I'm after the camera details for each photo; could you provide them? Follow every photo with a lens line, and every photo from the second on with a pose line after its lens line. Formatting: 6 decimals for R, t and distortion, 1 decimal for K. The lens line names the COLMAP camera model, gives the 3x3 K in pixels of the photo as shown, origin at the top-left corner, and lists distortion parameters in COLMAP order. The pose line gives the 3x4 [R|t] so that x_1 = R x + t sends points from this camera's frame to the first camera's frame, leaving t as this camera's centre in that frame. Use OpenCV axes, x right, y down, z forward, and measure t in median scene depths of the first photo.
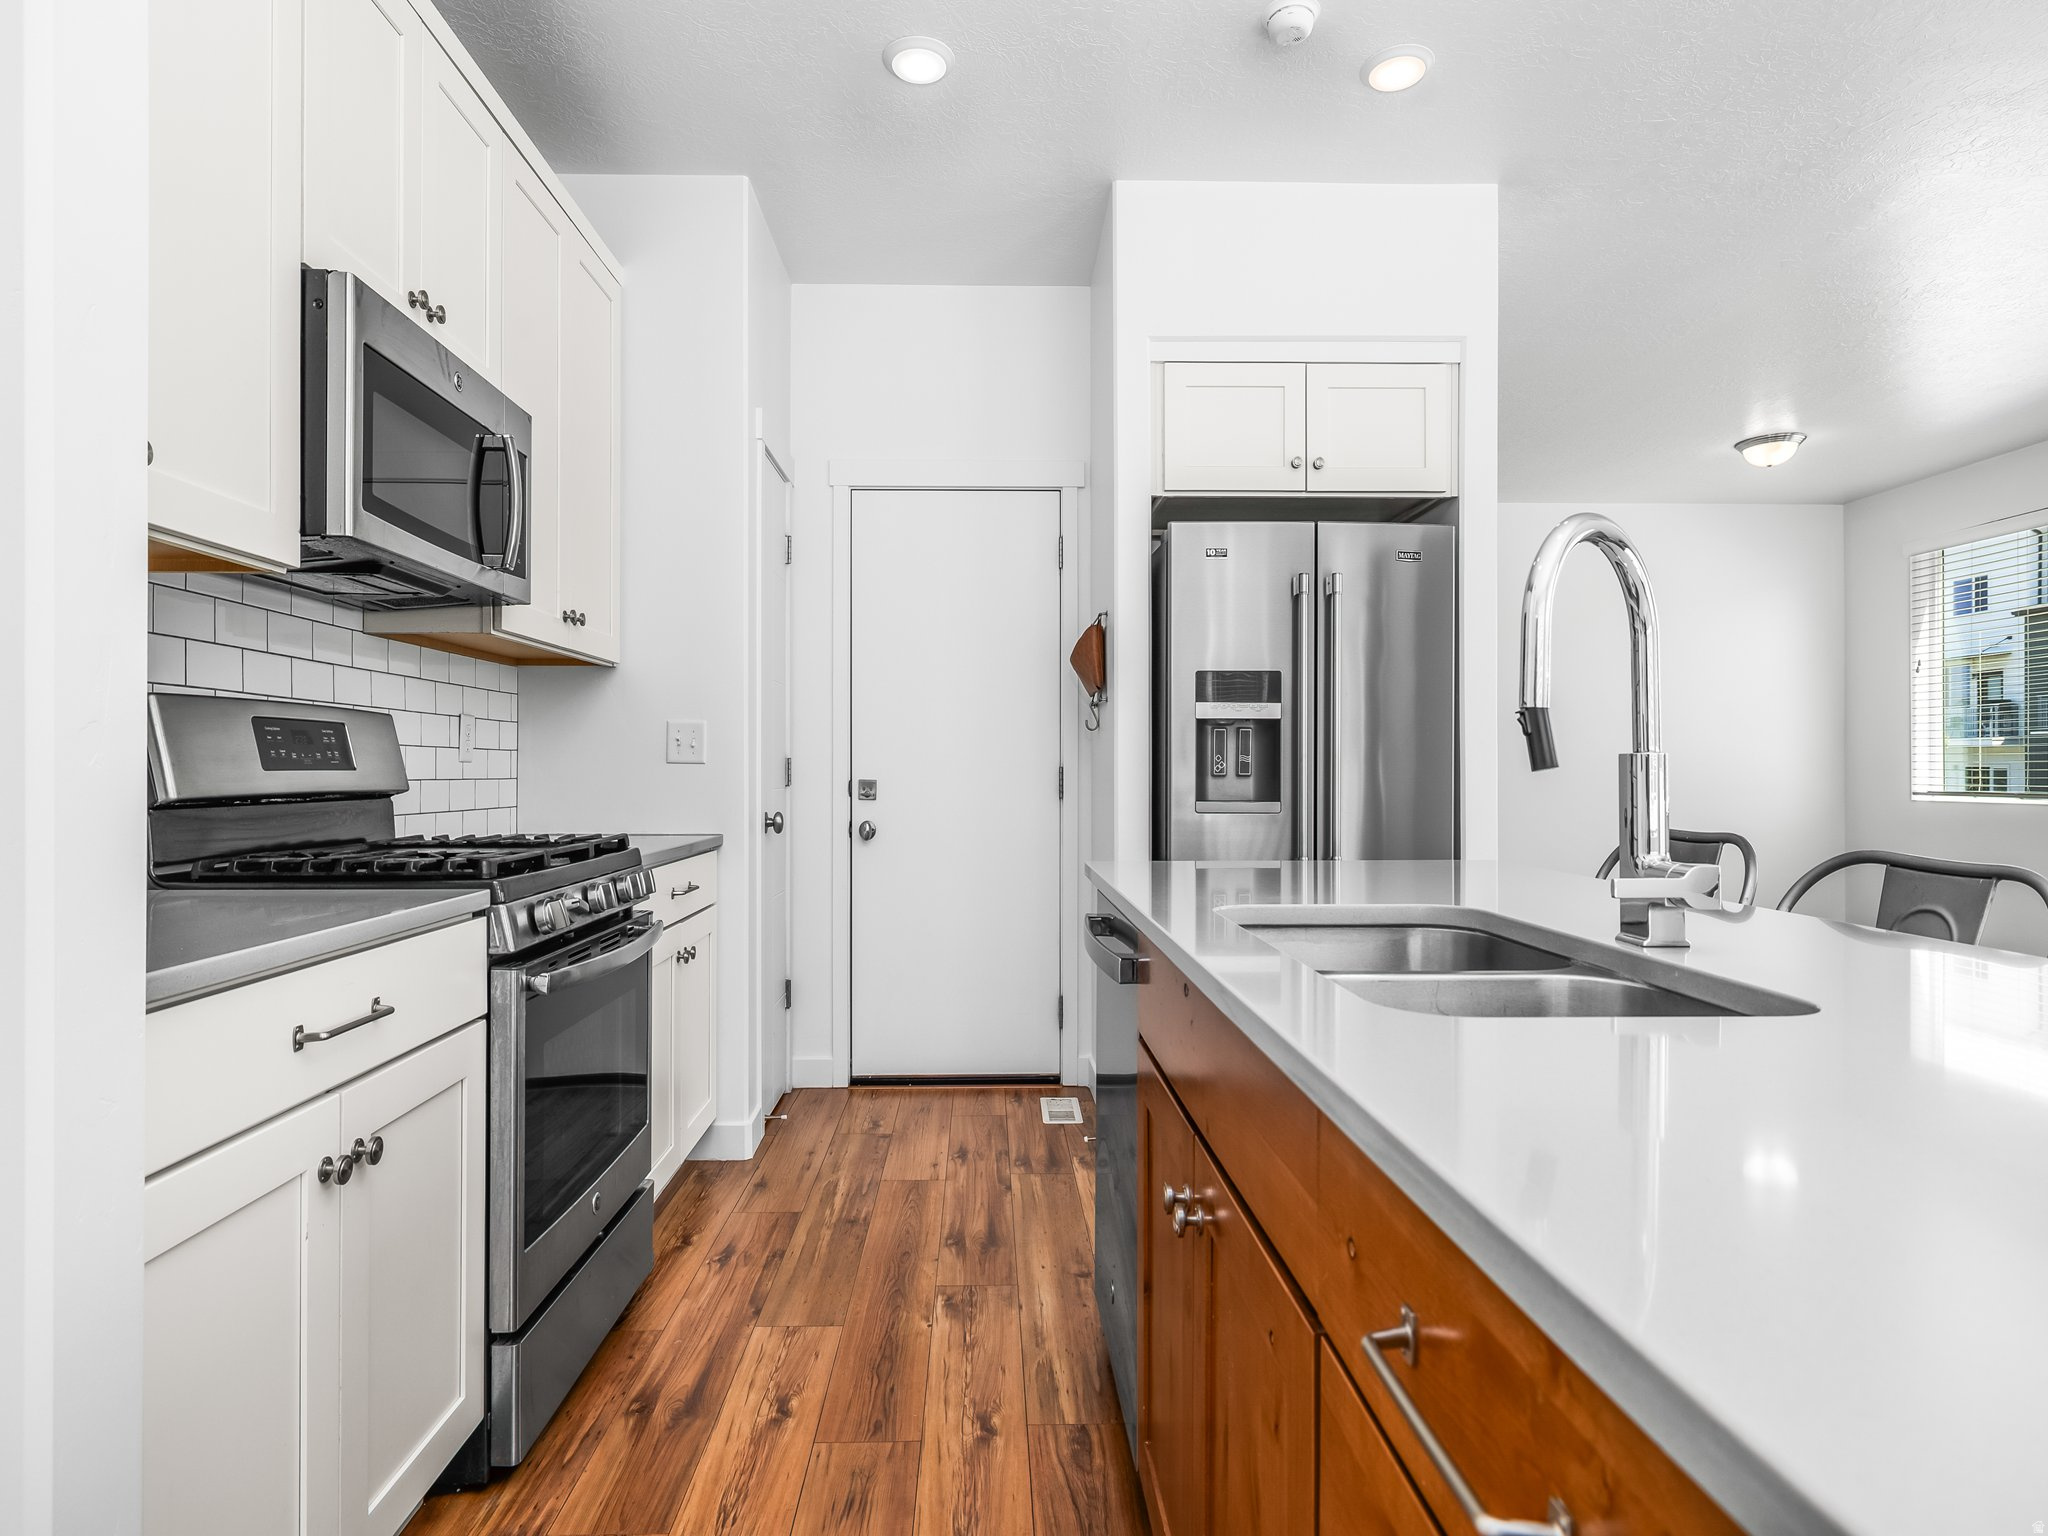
lens RADIAL K [[1087.9, 0, 1024.0], [0, 1087.9, 768.0], [0, 0, 1]] dist [-0.001576, -0.000143]
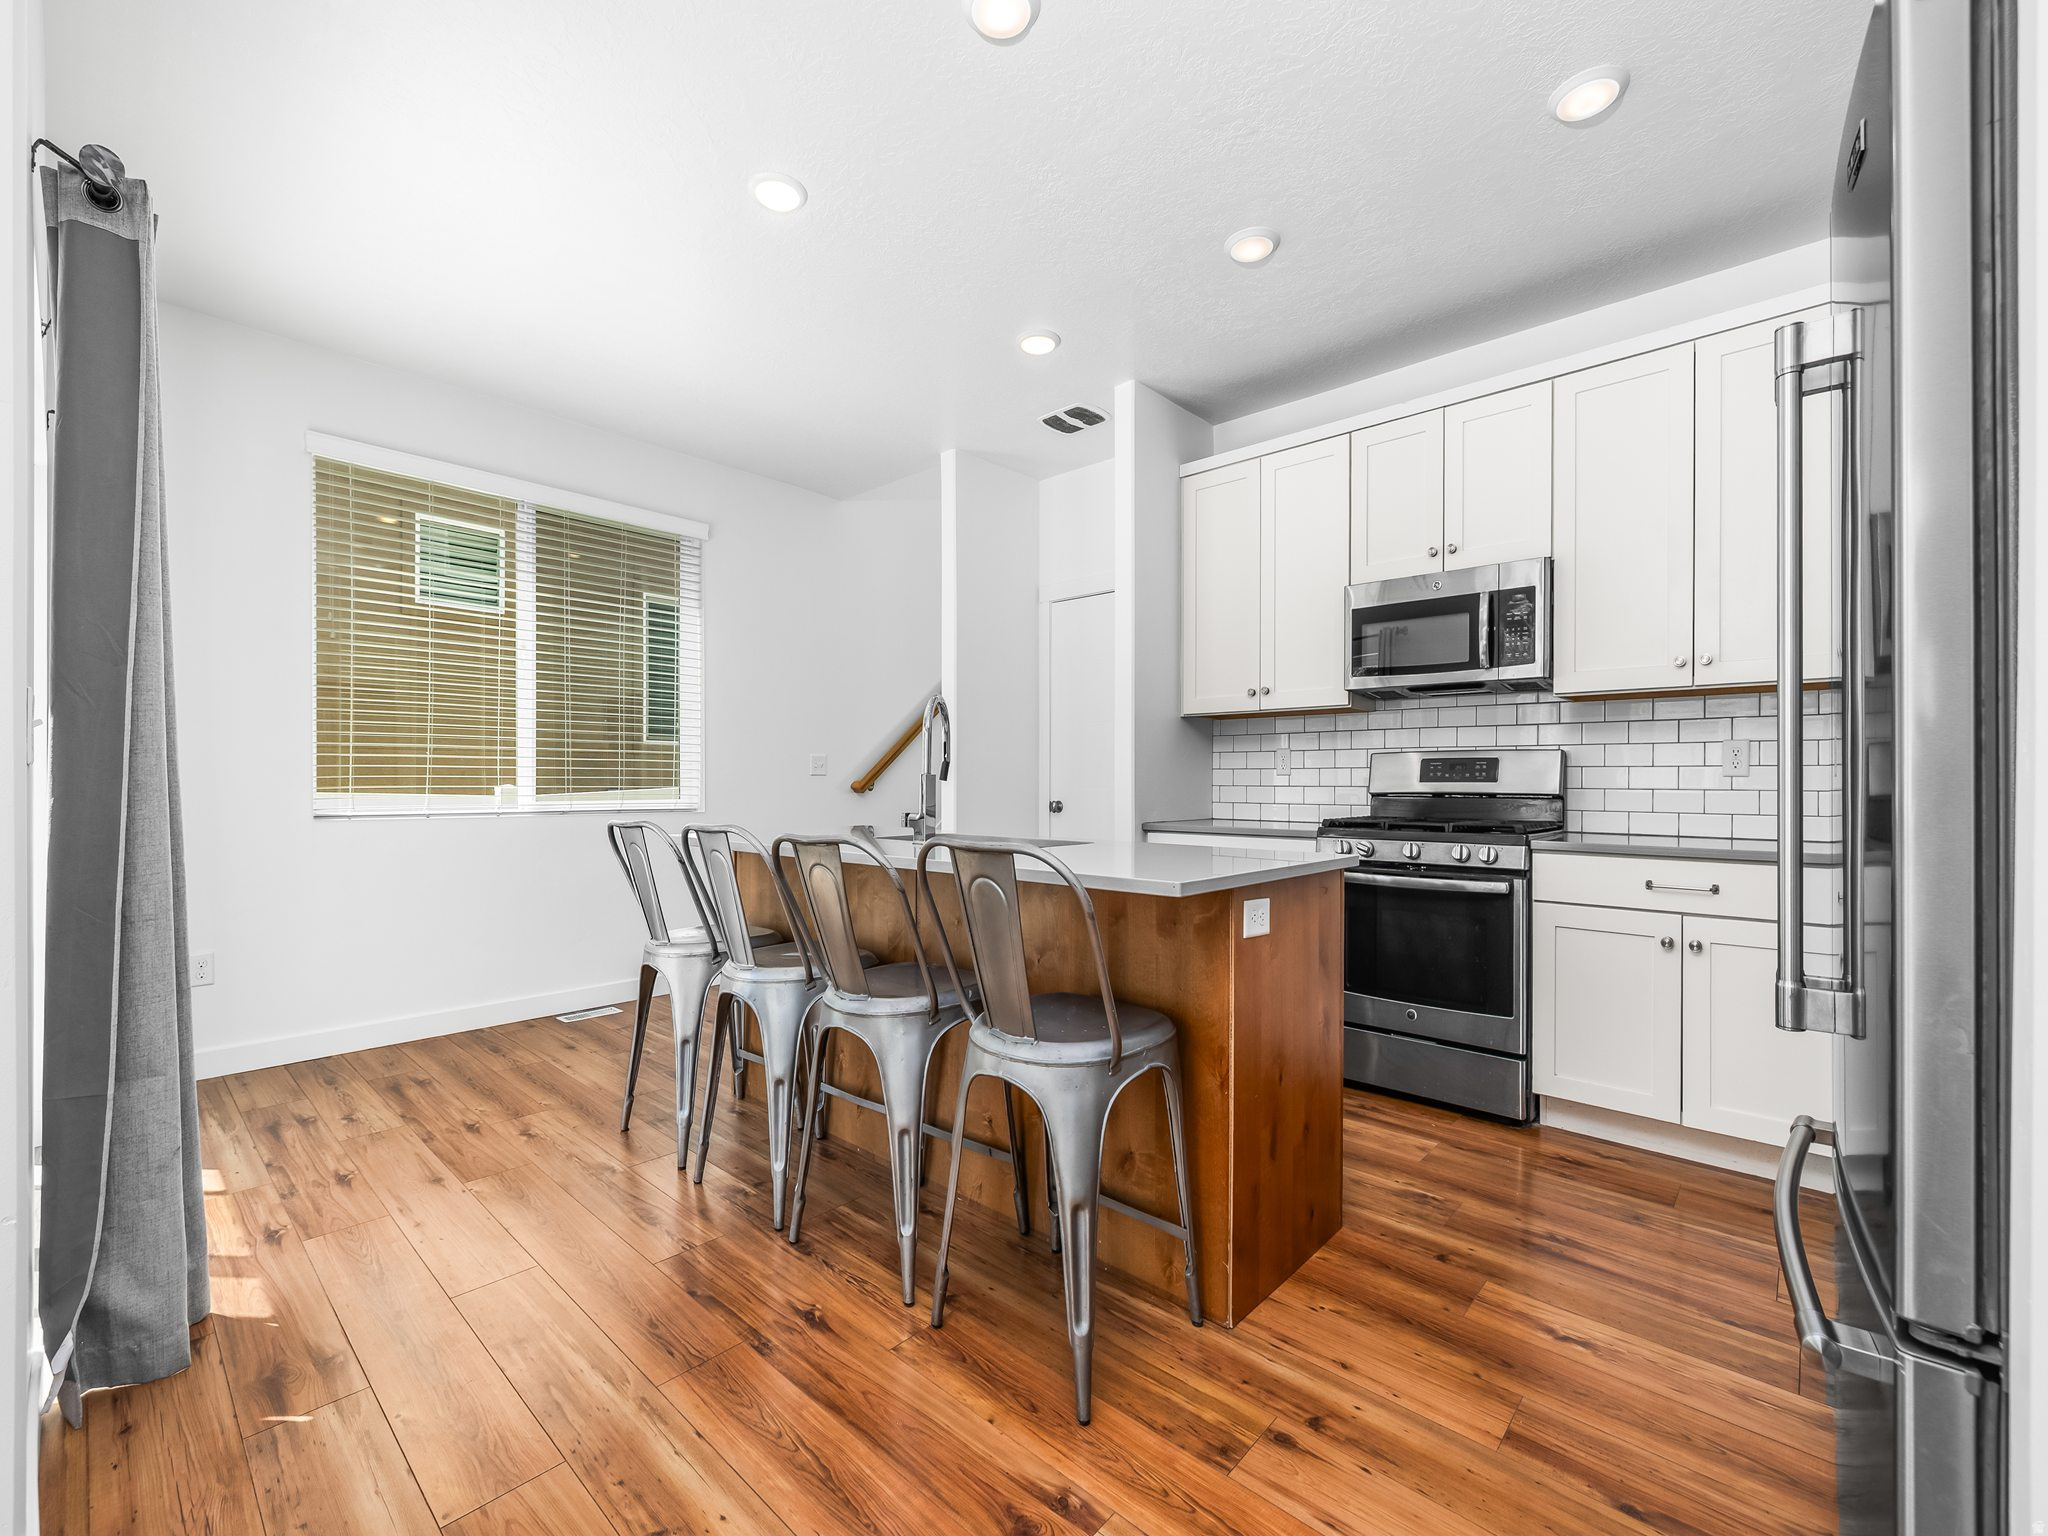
lens RADIAL K [[856.7, 0, 1031.5], [0, 856.7, 778.9], [0, 0, 1]] dist [-0.000658, -0.000004]
pose [[-0.687444, -0.004720, -0.726222, 0.841494], [-0.002639, 0.999989, -0.004002, 0.003214], [0.726233, -0.000834, -0.687448, 1.153228]]
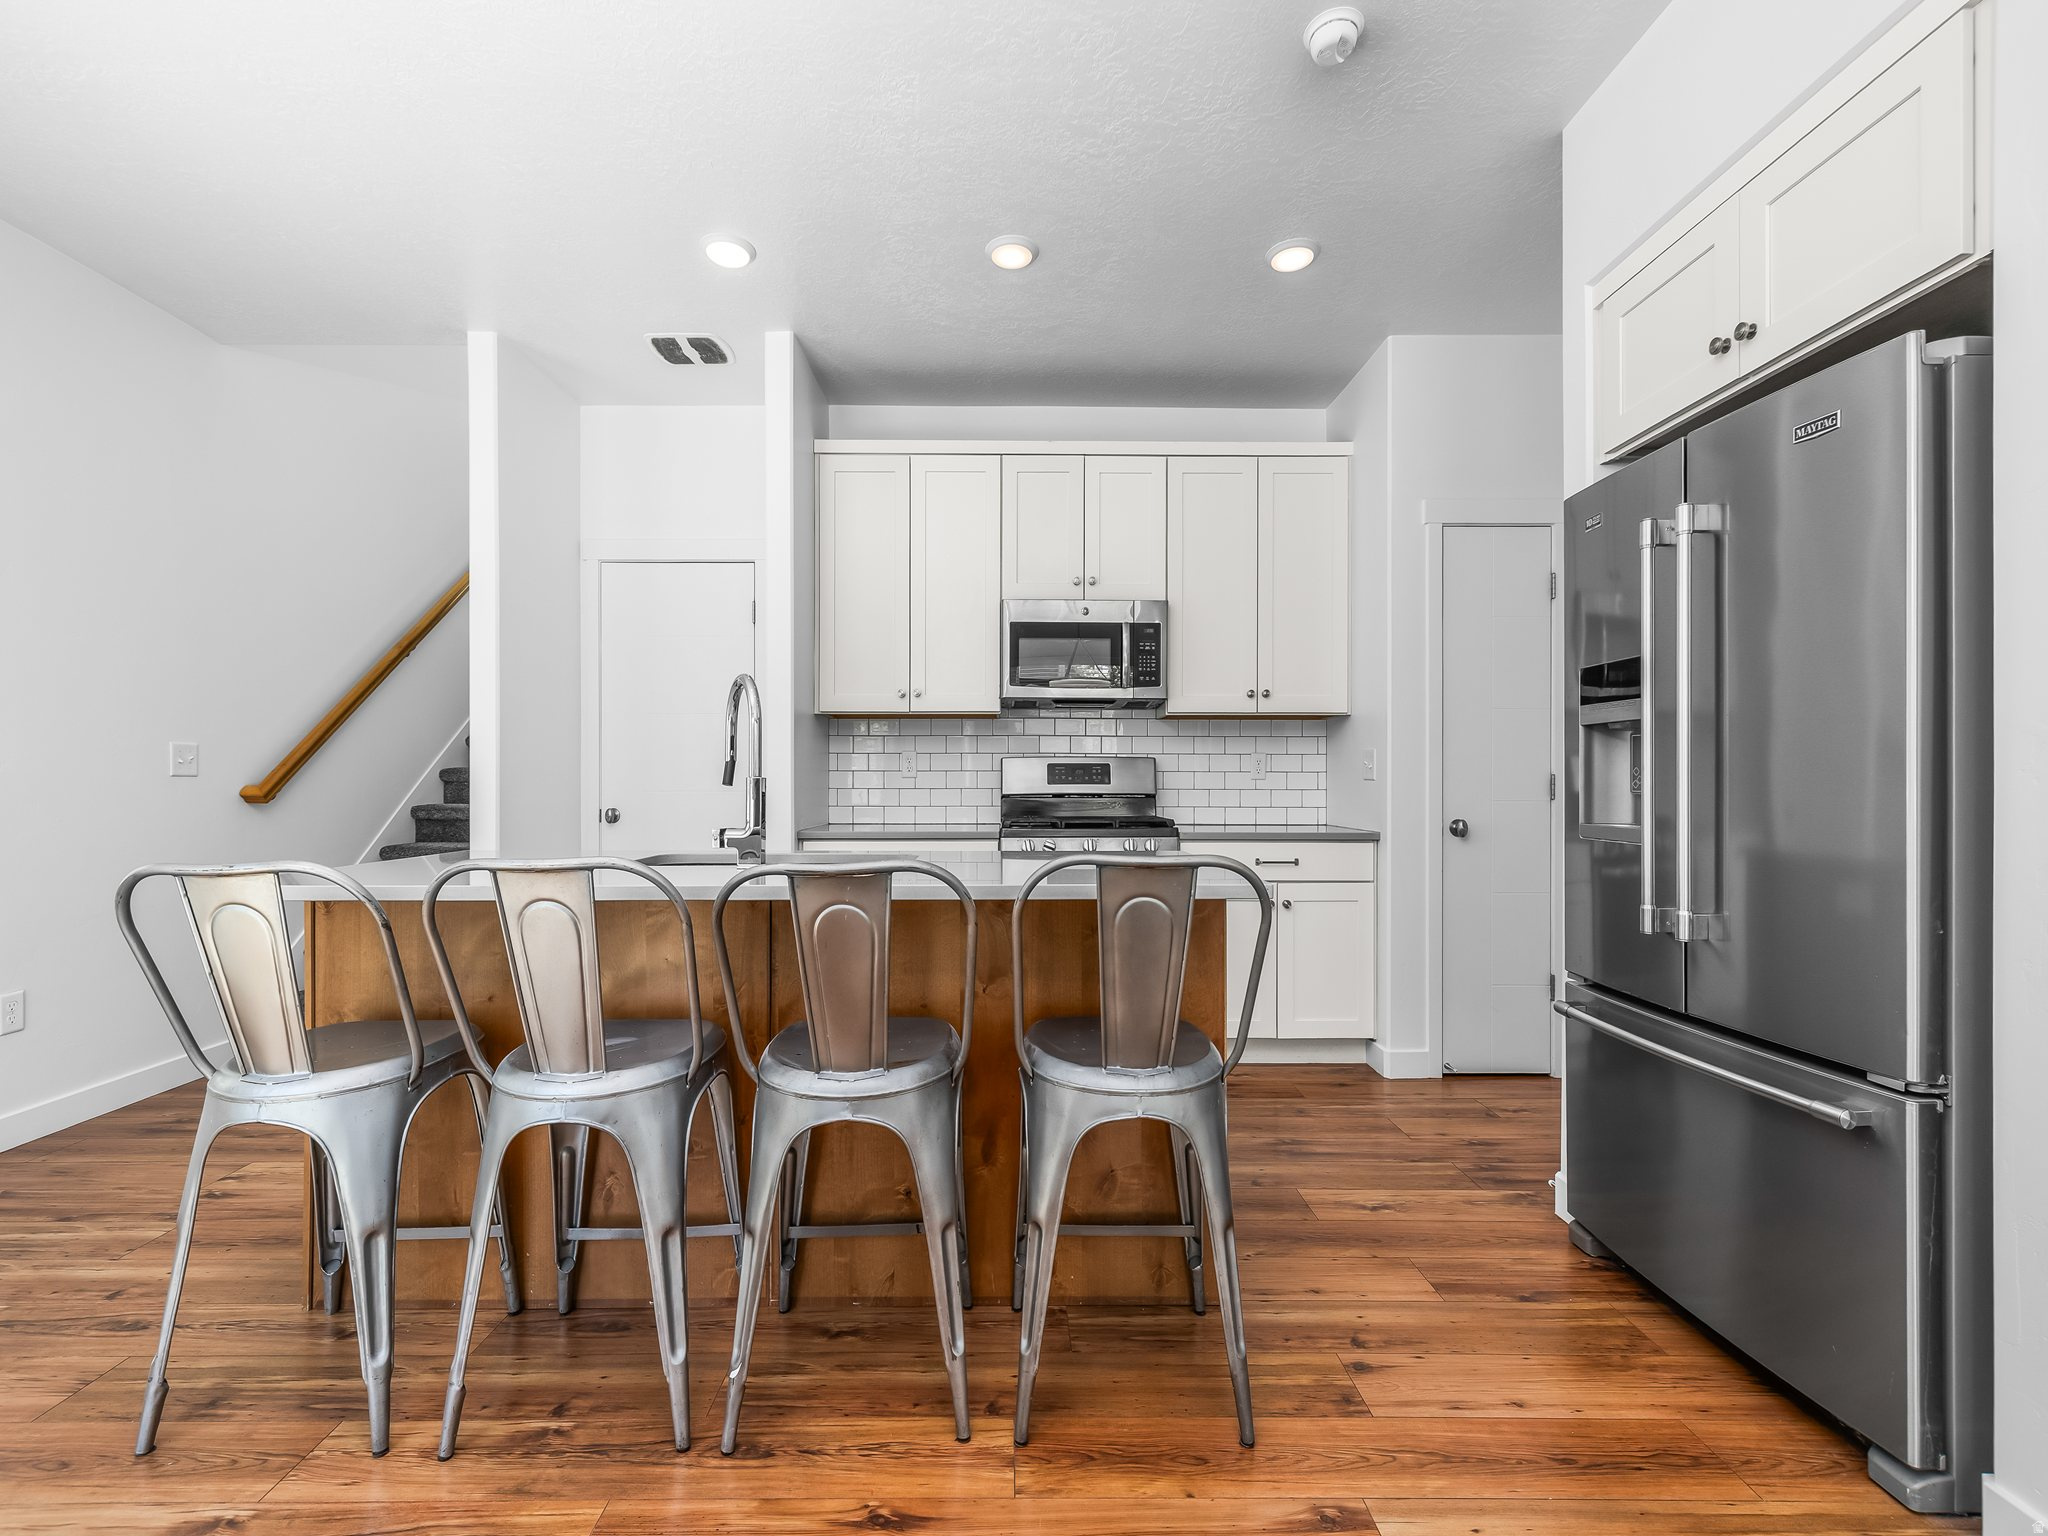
lens RADIAL K [[874.3, 0, 1005.3], [0, 874.3, 782.0], [0, 0, 1]] dist [0.000837, -0.000348]
pose [[-0.021567, -0.000813, -0.999767, 0.970395], [0.000232, 1.000000, -0.000818, -0.001226], [0.999767, -0.000250, -0.021567, 0.655105]]
